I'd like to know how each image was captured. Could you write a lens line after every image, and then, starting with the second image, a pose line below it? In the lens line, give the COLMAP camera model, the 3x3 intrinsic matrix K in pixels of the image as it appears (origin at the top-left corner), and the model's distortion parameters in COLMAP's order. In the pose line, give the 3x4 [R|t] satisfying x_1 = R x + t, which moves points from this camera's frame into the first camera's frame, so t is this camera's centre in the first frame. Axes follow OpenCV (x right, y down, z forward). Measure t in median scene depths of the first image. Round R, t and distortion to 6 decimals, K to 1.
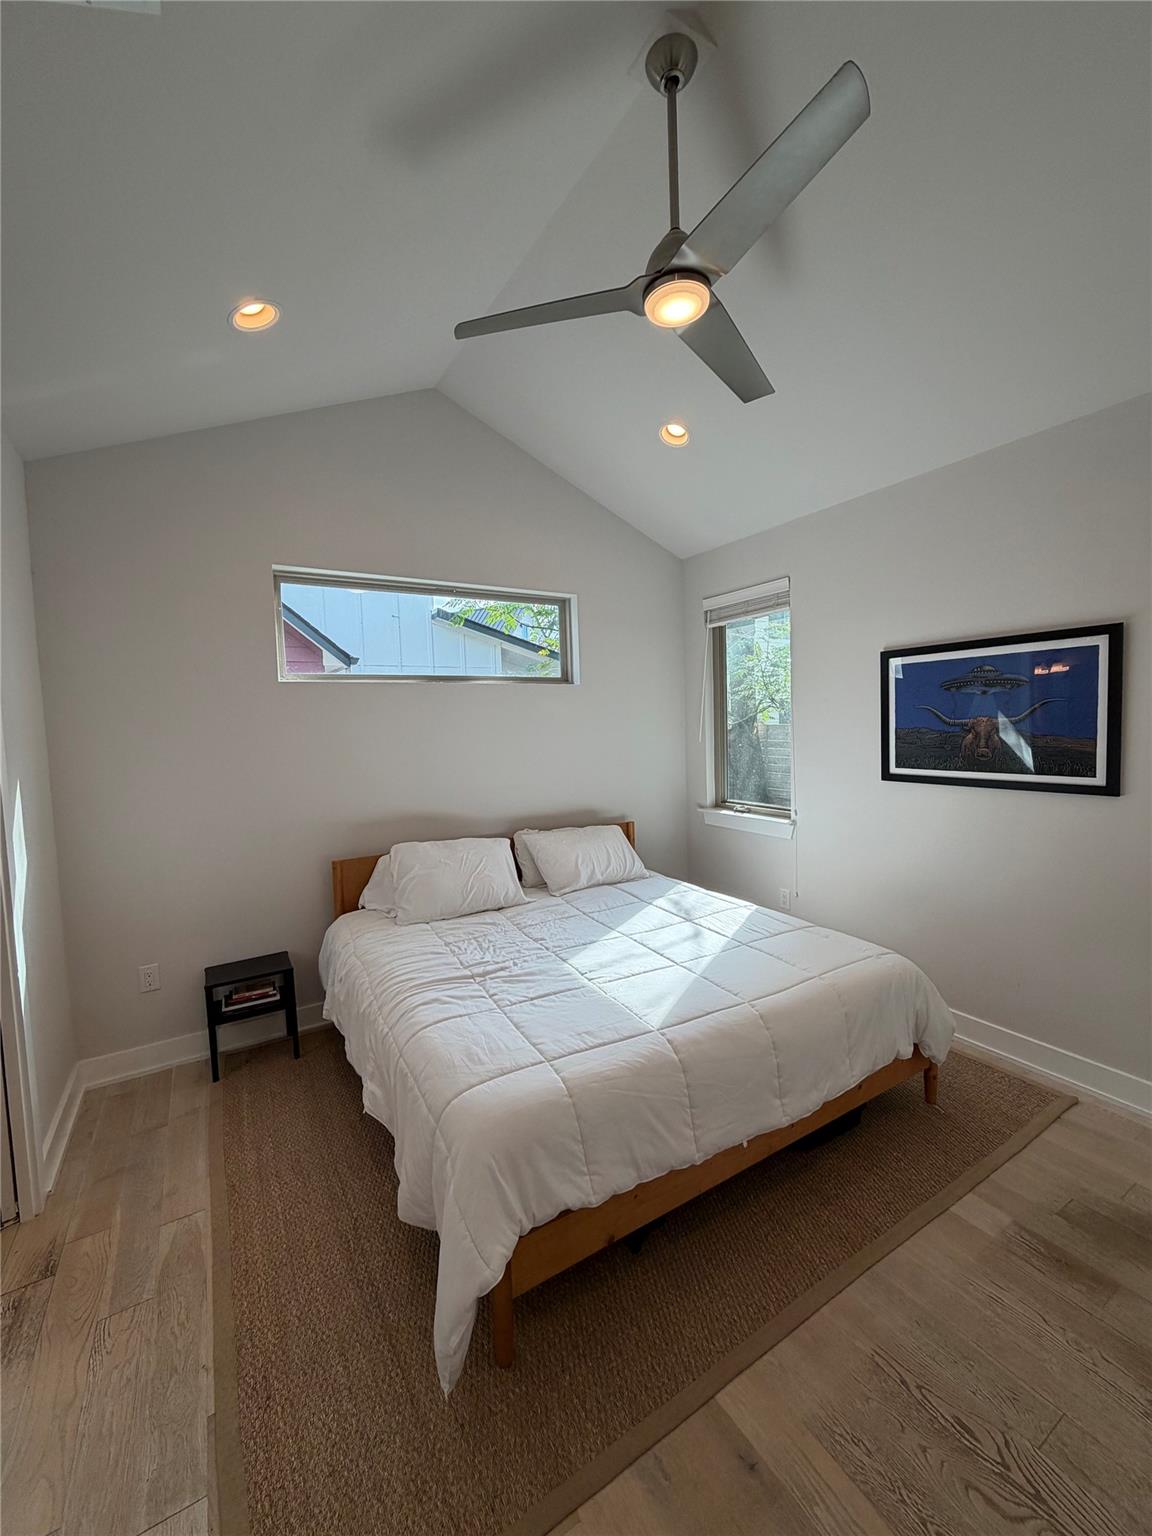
lens RADIAL K [[616.7, 0, 553.9], [0, 616.7, 749.7], [0, 0, 1]] dist [-0.001000, -0.000494]
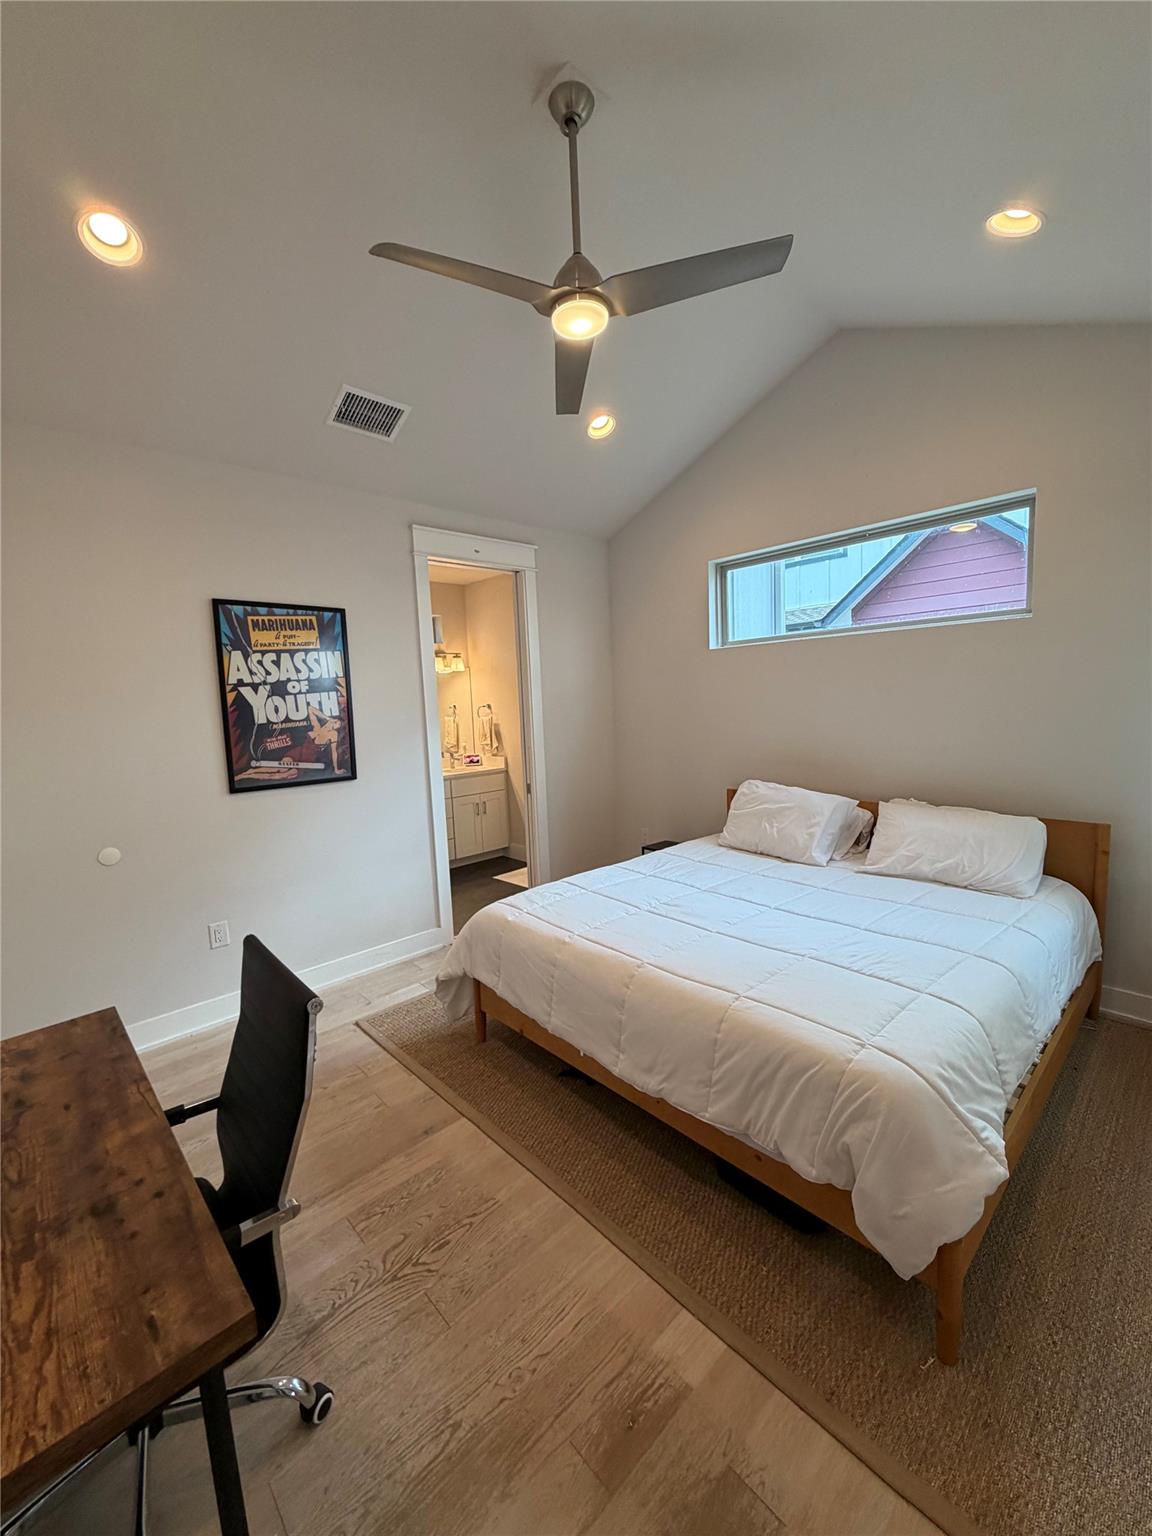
lens RADIAL K [[611.6, 0, 581.1], [0, 611.6, 766.0], [0, 0, 1]] dist [-0.000084, -0.000070]
pose [[0.213767, 0.127140, -0.968576, 0.968979], [-0.007770, 0.991684, 0.128458, -0.032090], [0.976854, -0.019935, 0.212978, 0.542150]]
